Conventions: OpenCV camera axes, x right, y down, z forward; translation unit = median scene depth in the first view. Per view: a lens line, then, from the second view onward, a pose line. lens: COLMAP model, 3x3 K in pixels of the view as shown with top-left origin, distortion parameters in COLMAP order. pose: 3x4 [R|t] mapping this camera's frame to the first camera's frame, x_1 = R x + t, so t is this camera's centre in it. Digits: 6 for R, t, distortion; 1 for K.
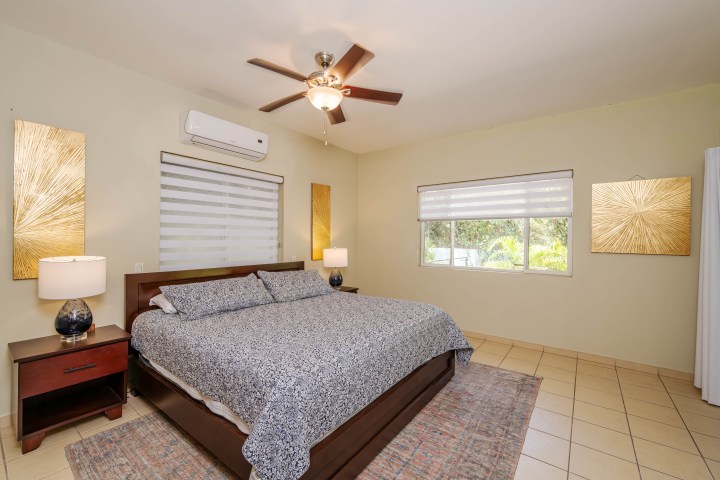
lens RADIAL K [[295.2, 0, 357.4], [0, 295.2, 242.4], [0, 0, 1]] dist [-0.003047, -0.000978]
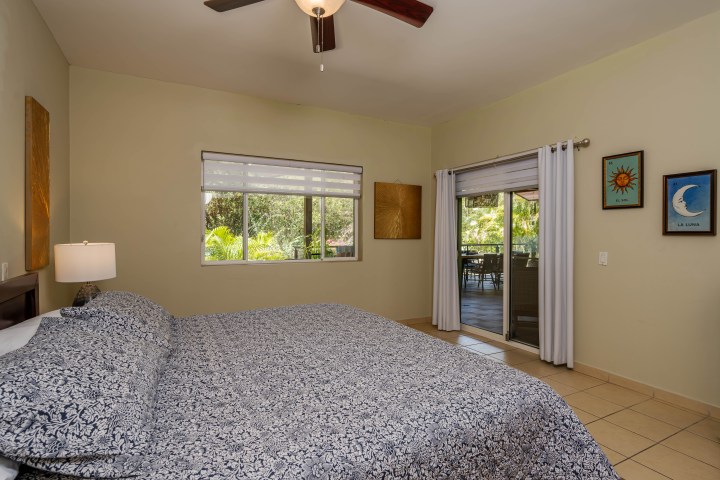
lens RADIAL K [[364.5, 0, 355.7], [0, 364.5, 234.9], [0, 0, 1]] dist [-0.005858, -0.000462]
pose [[0.423699, -0.009171, 0.905757, -0.436546], [0.013692, 0.999899, 0.003719, 0.008617], [-0.905700, 0.010825, 0.423782, 0.328154]]
